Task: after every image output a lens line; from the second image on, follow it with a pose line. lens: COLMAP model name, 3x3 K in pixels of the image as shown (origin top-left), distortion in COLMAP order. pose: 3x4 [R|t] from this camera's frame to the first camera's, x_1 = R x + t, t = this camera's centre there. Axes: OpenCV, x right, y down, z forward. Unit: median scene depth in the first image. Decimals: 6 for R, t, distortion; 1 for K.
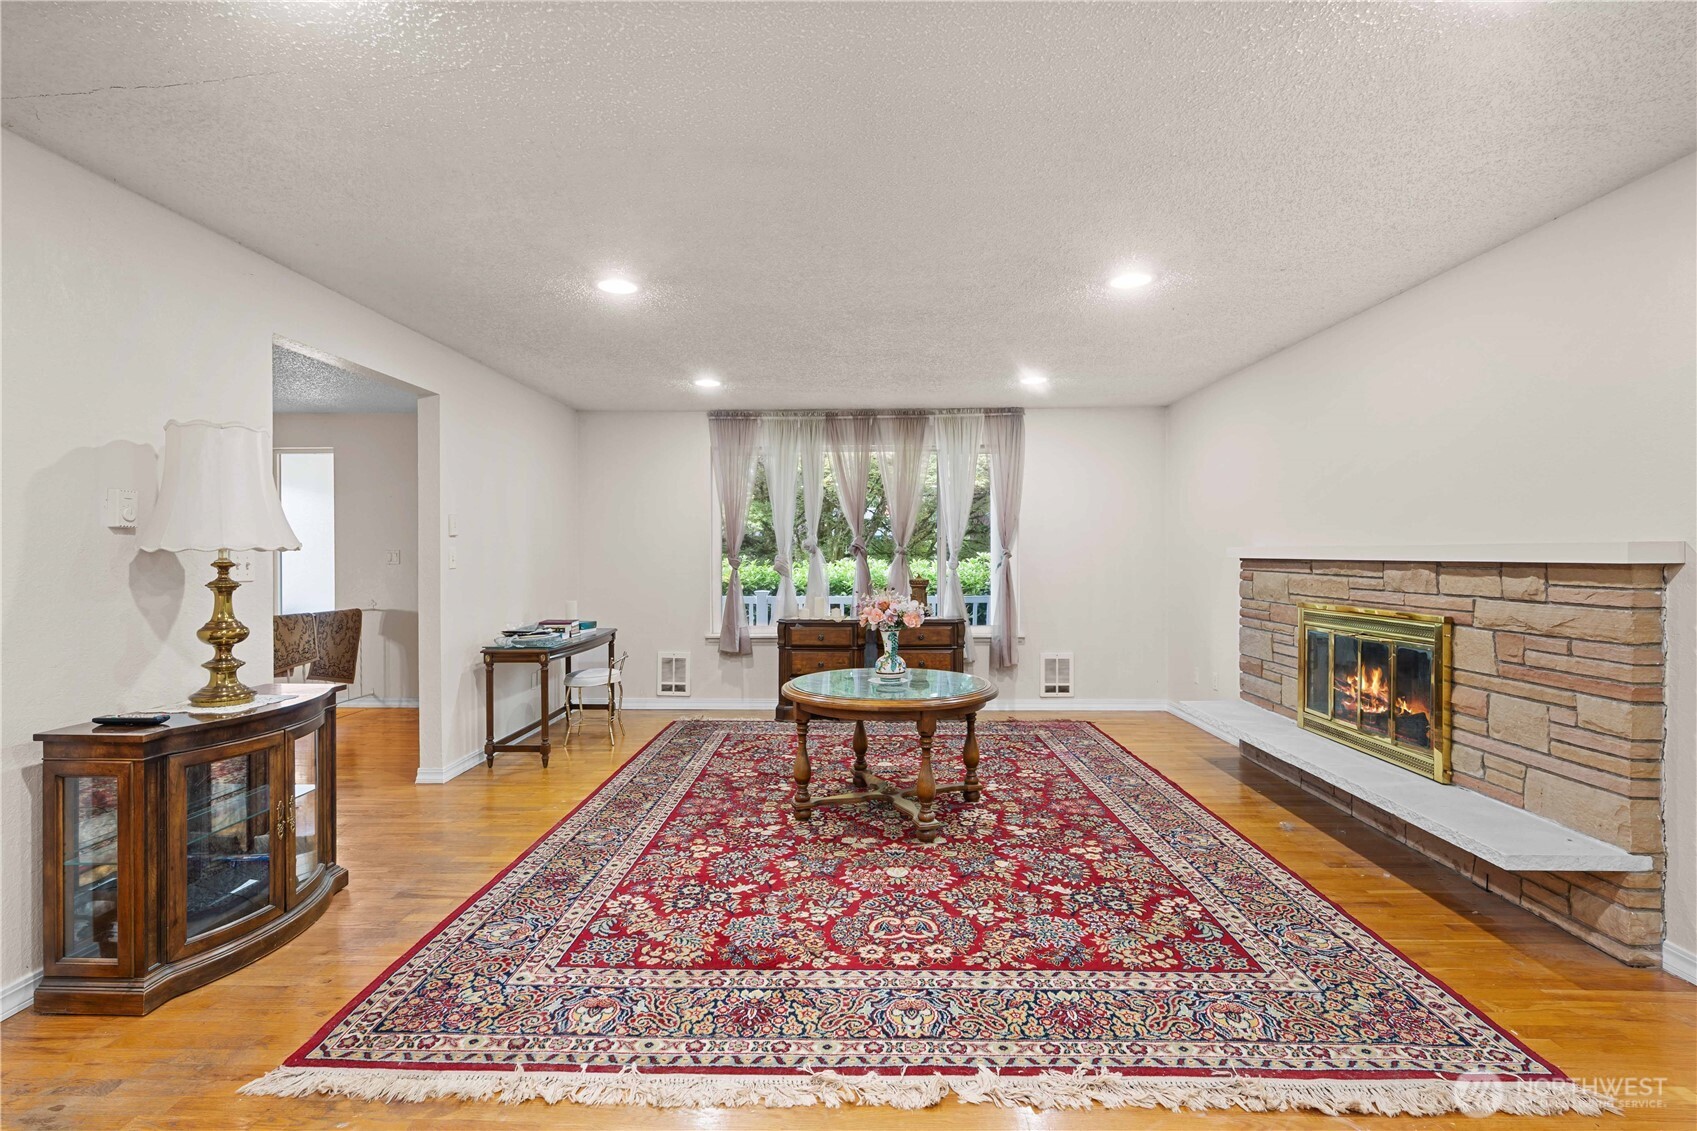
lens RADIAL K [[795.8, 0, 837.9], [0, 795.8, 558.6], [0, 0, 1]] dist [-0.011361, 0.005845]
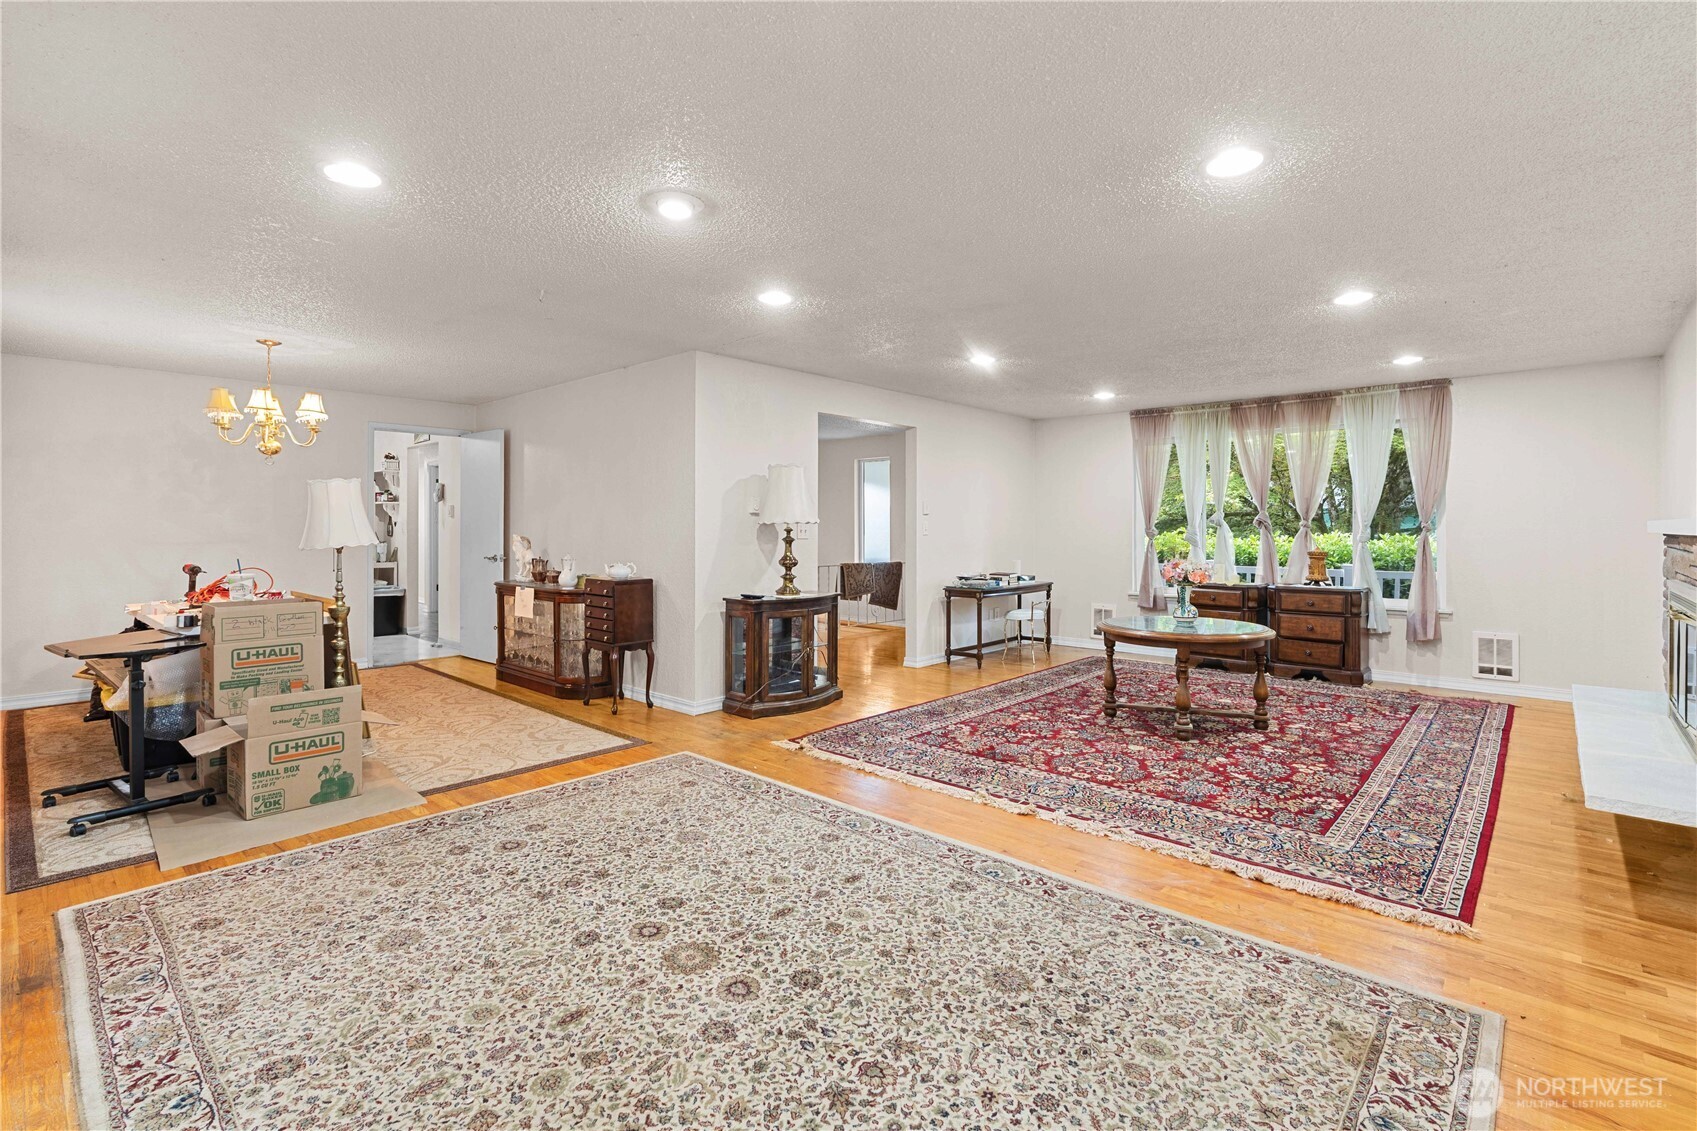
lens RADIAL K [[768.0, 0, 850.1], [0, 768.0, 542.7], [0, 0, 1]] dist [-0.012611, 0.005423]
pose [[0.761546, 0.017119, -0.647884, 0.619402], [-0.008105, 0.999824, 0.016891, 0.005406], [0.648060, -0.007612, 0.761552, -0.418074]]
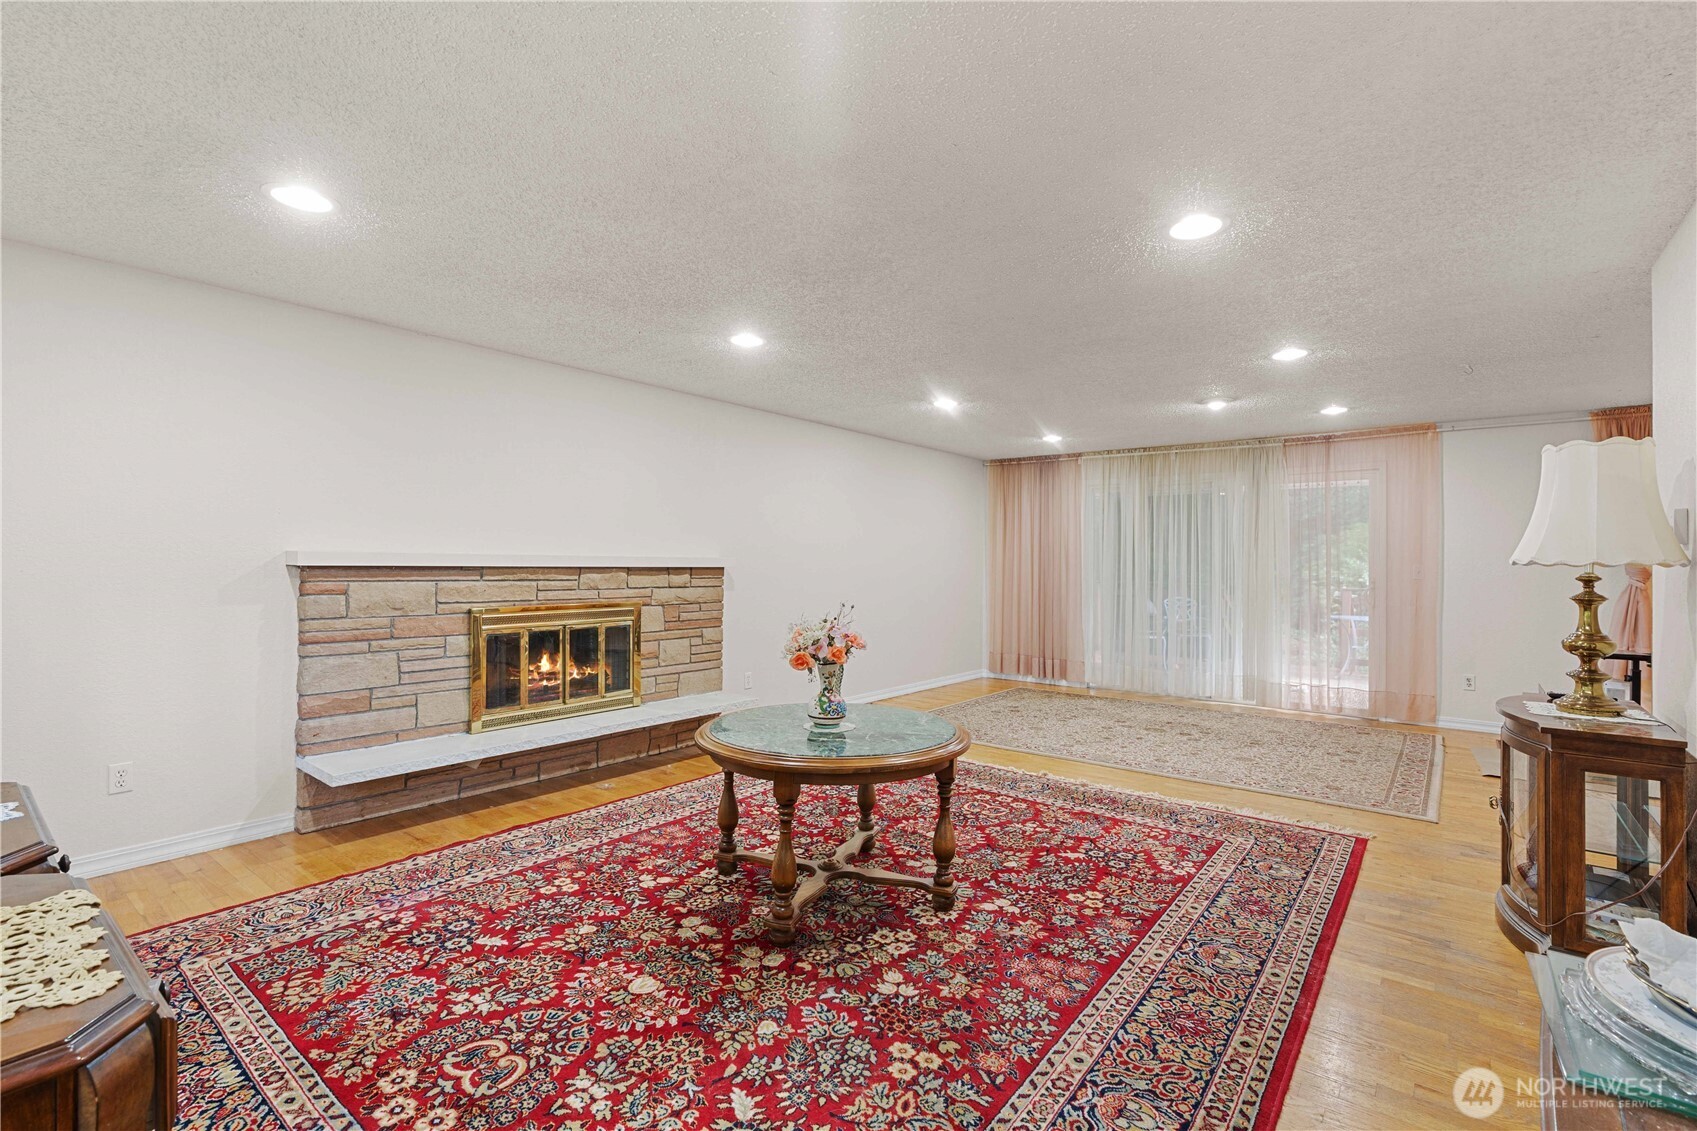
lens RADIAL K [[751.8, 0, 847.6], [0, 751.8, 552.0], [0, 0, 1]] dist [-0.019898, 0.009522]
pose [[-0.796957, 0.004134, 0.604022, -0.533575], [-0.002848, 0.999940, -0.010602, -0.012933], [-0.604030, -0.010169, -0.796897, 2.125818]]
